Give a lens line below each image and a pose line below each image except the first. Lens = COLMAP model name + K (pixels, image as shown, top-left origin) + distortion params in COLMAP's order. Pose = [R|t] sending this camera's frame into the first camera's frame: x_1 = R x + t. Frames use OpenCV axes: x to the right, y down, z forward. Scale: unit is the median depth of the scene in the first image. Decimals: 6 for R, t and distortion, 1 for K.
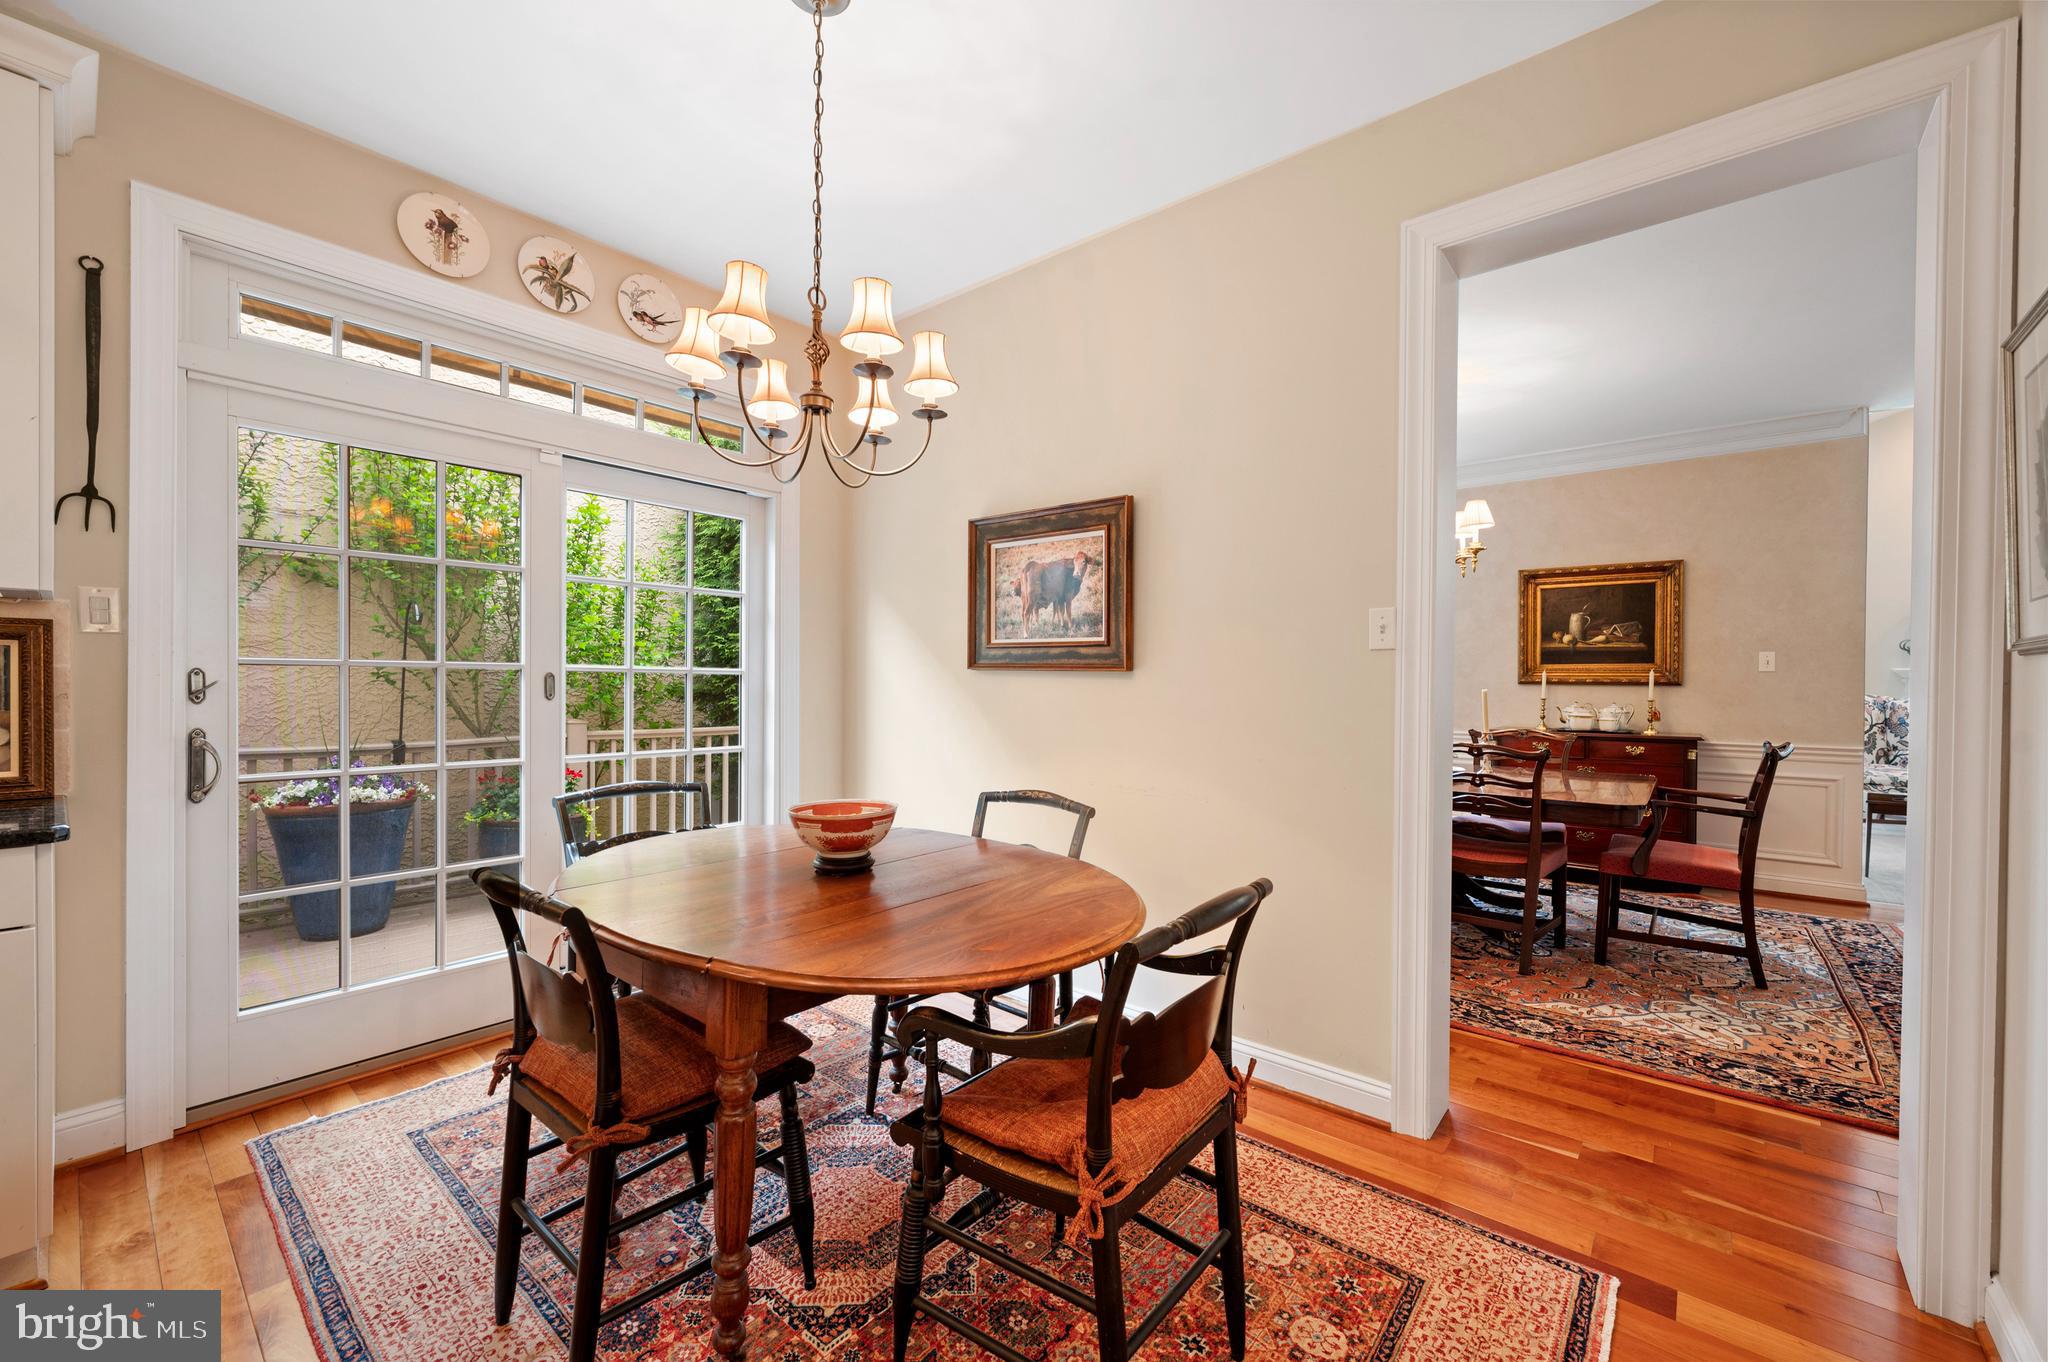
lens RADIAL K [[814.4, 0, 1028.6], [0, 814.4, 689.2], [0, 0, 1]] dist [-0.003144, 0.000862]
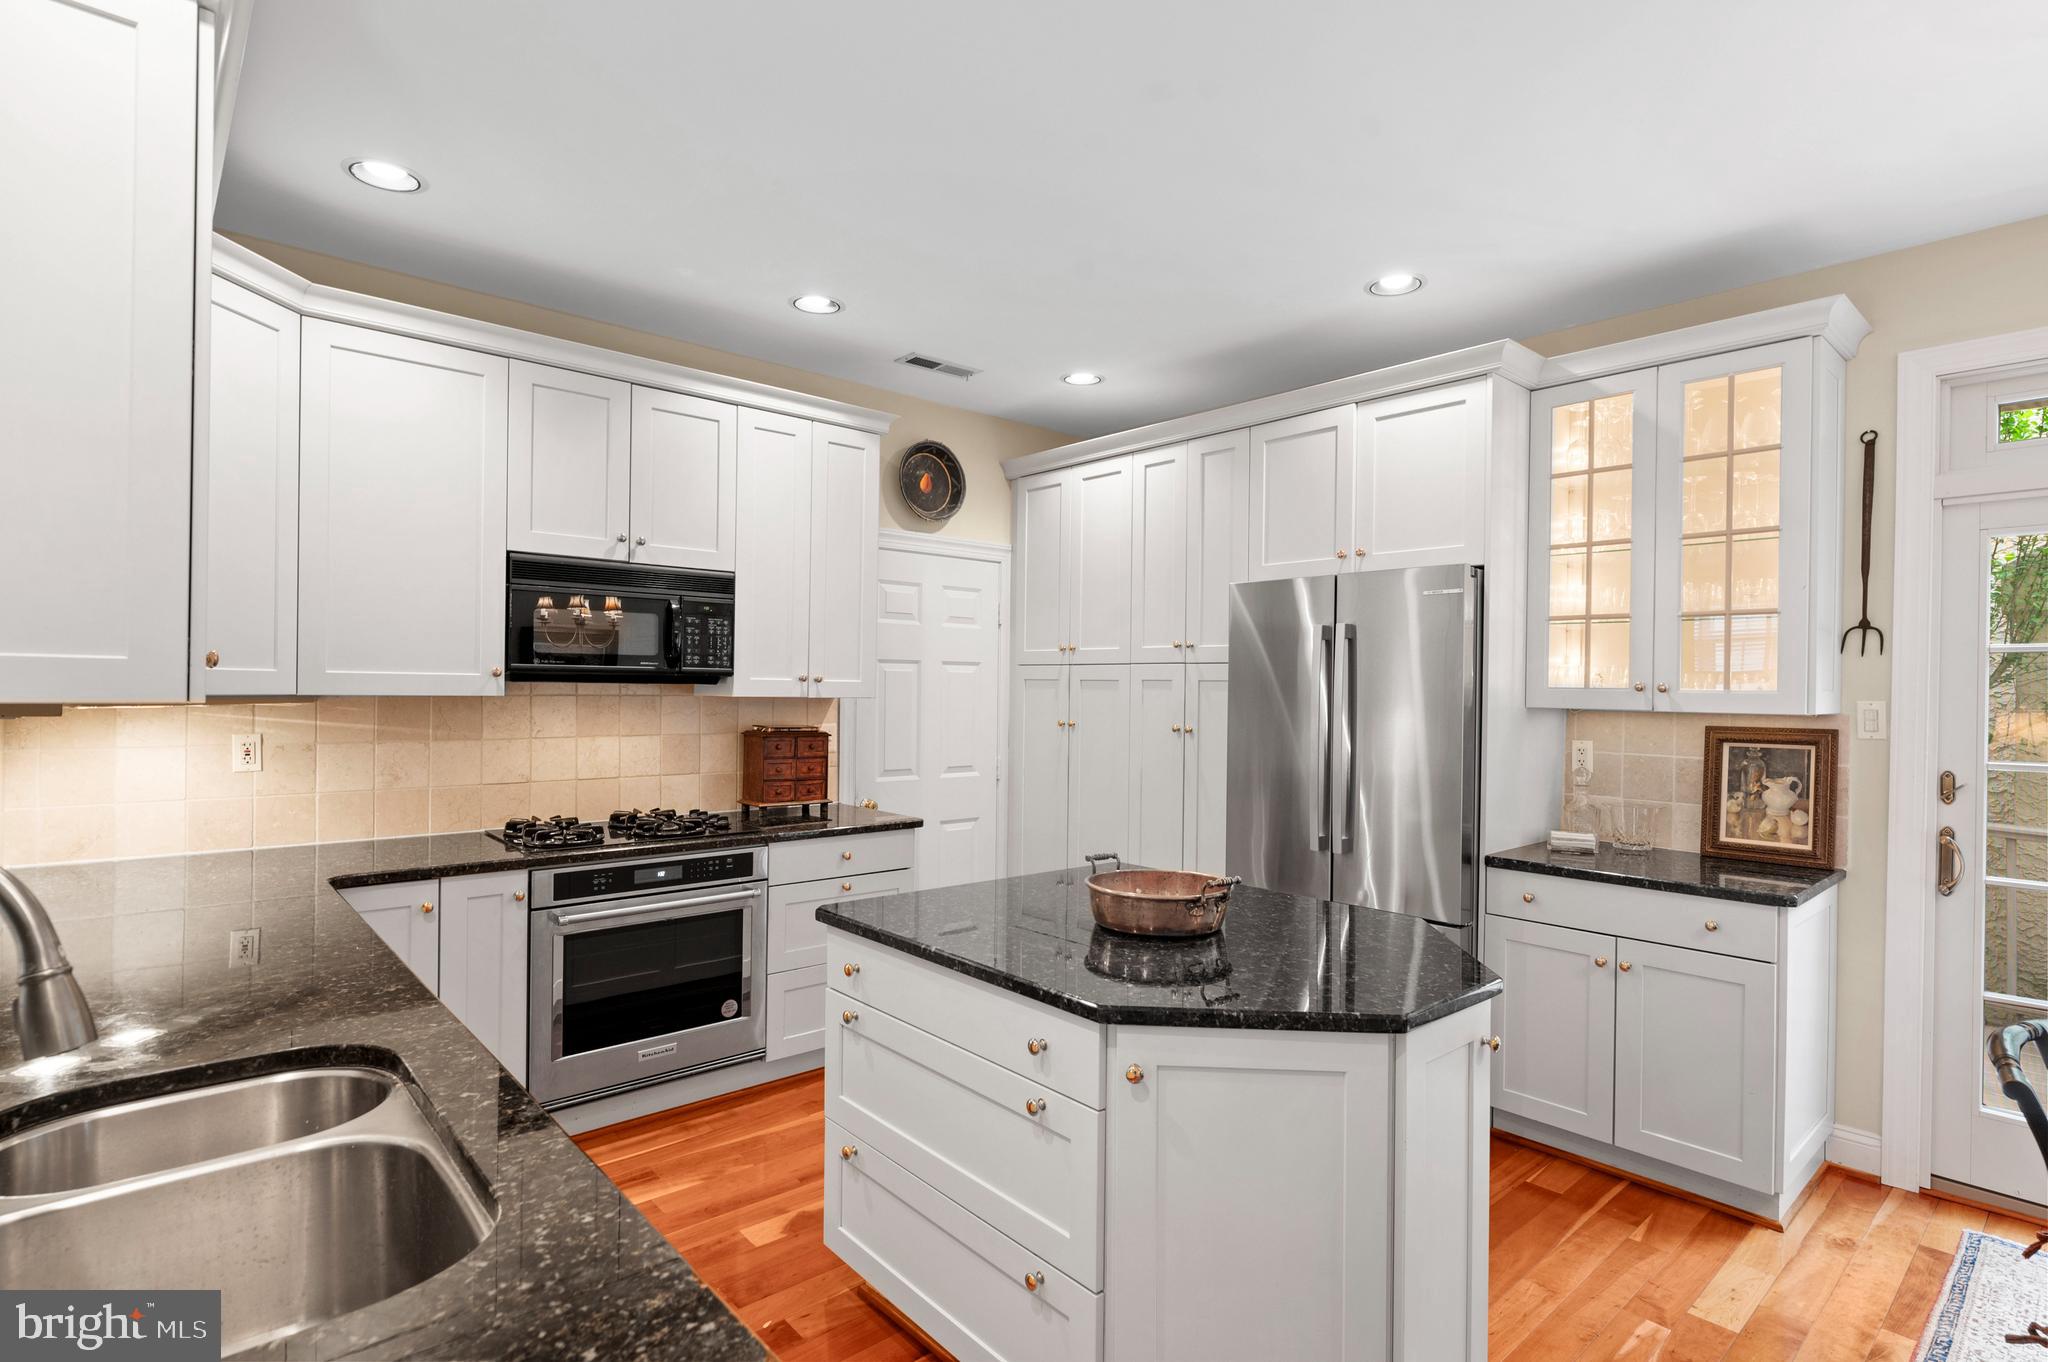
lens RADIAL K [[1010.7, 0, 1030.2], [0, 1010.7, 690.8], [0, 0, 1]] dist [0.000522, -0.000691]
pose [[-0.148815, -0.004426, -0.988855, 0.216319], [-0.019587, 0.999807, -0.001528, -0.047245], [0.988671, 0.019141, -0.148873, -0.004468]]
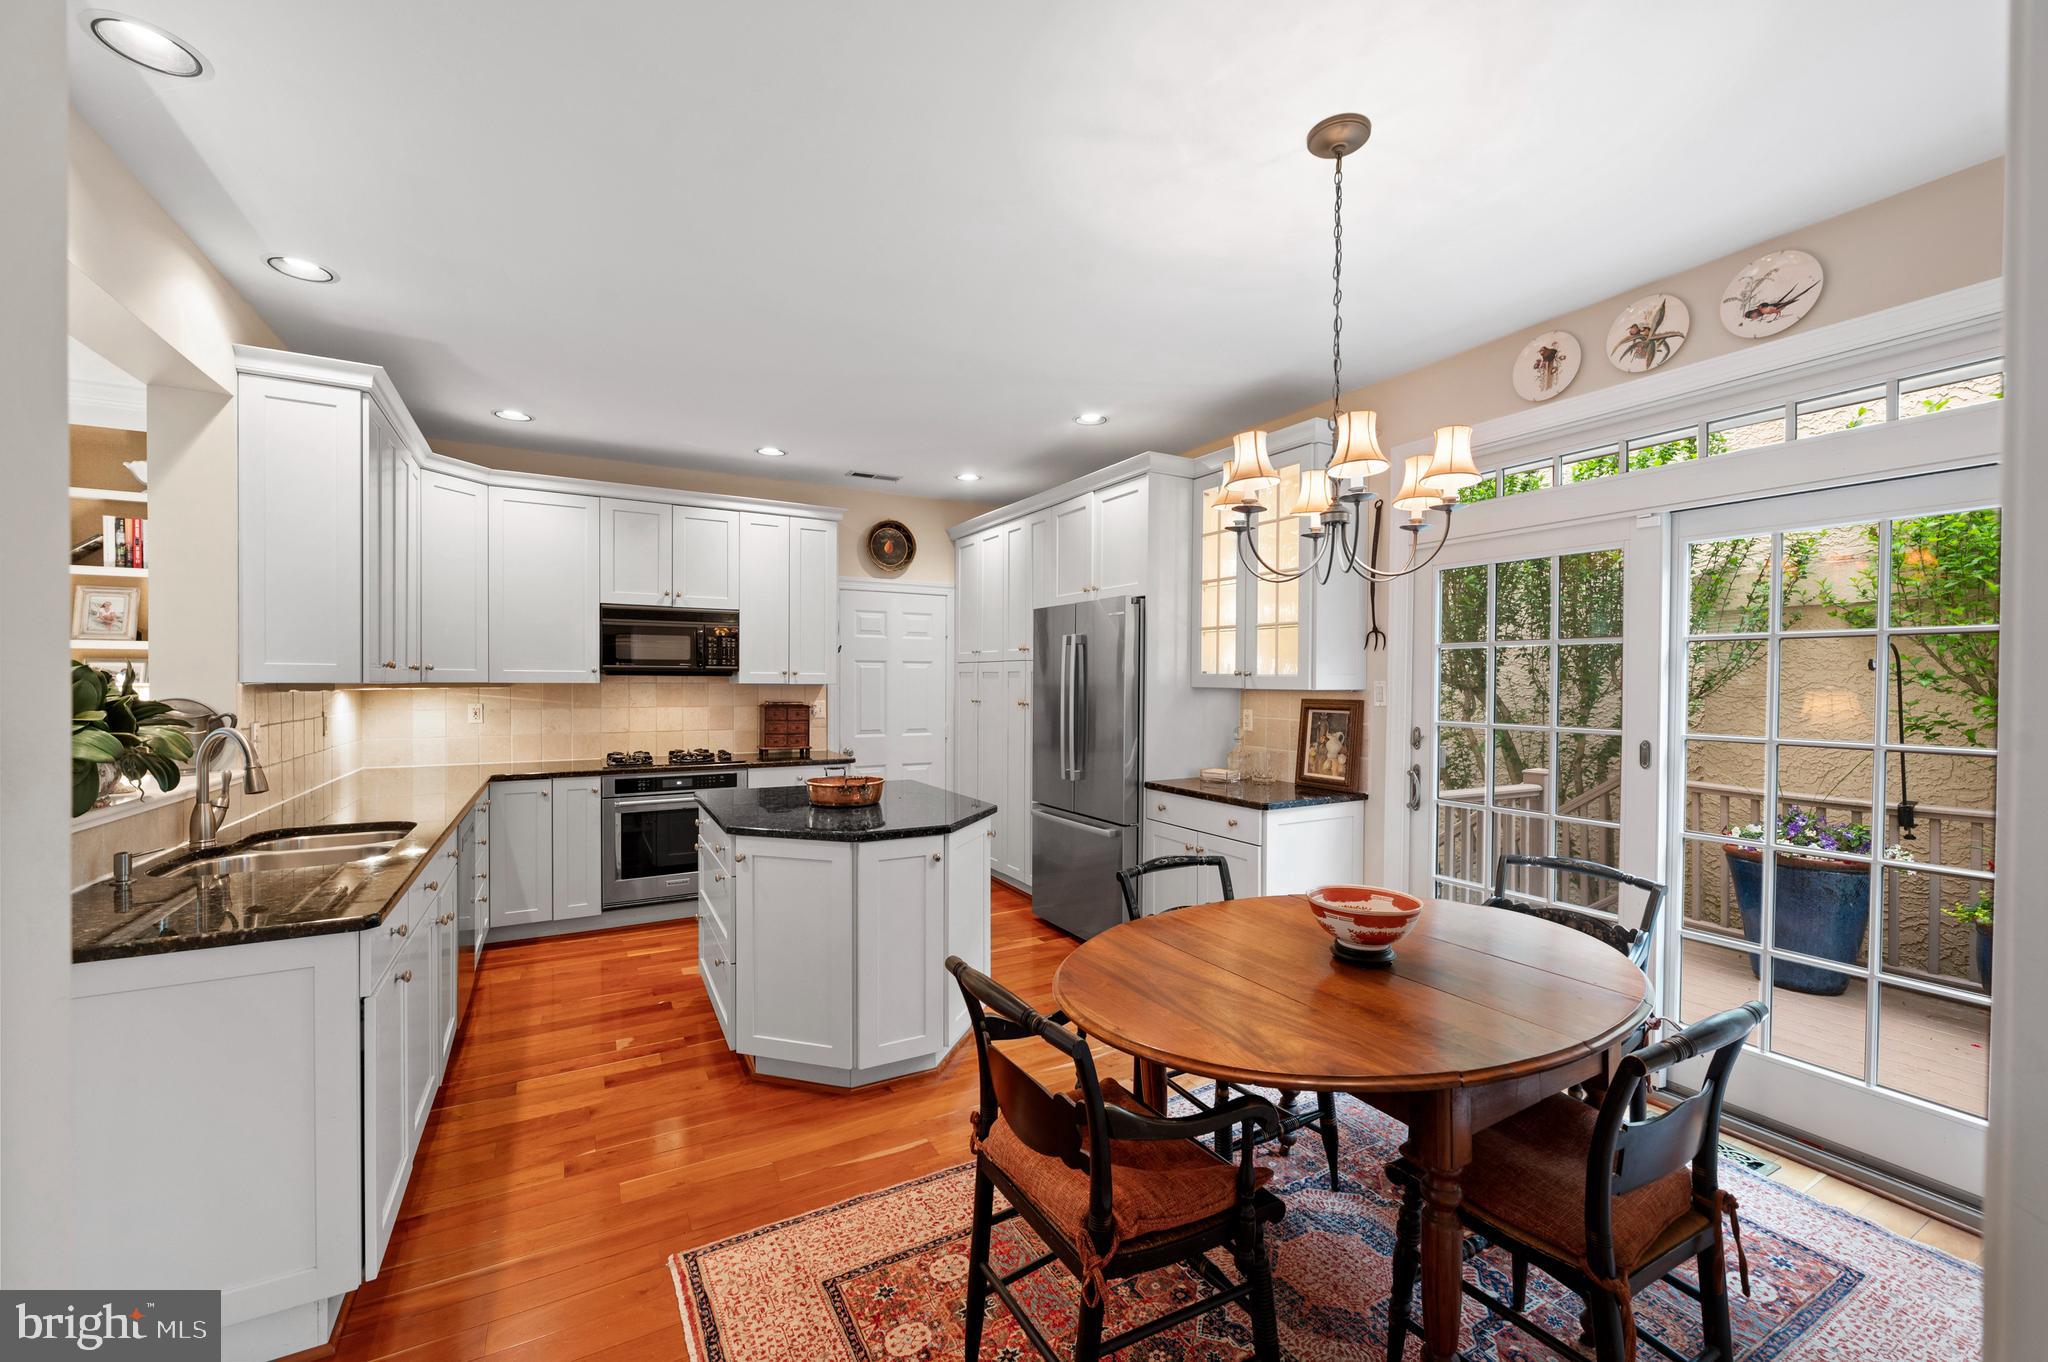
lens RADIAL K [[814.4, 0, 1030.5], [0, 814.4, 691.5], [0, 0, 1]] dist [-0.003144, 0.000862]
pose [[-0.353226, 0.005549, -0.935521, 0.338479], [-0.014185, 0.999836, 0.011286, -0.046256], [0.935430, 0.017257, -0.353090, 0.376007]]
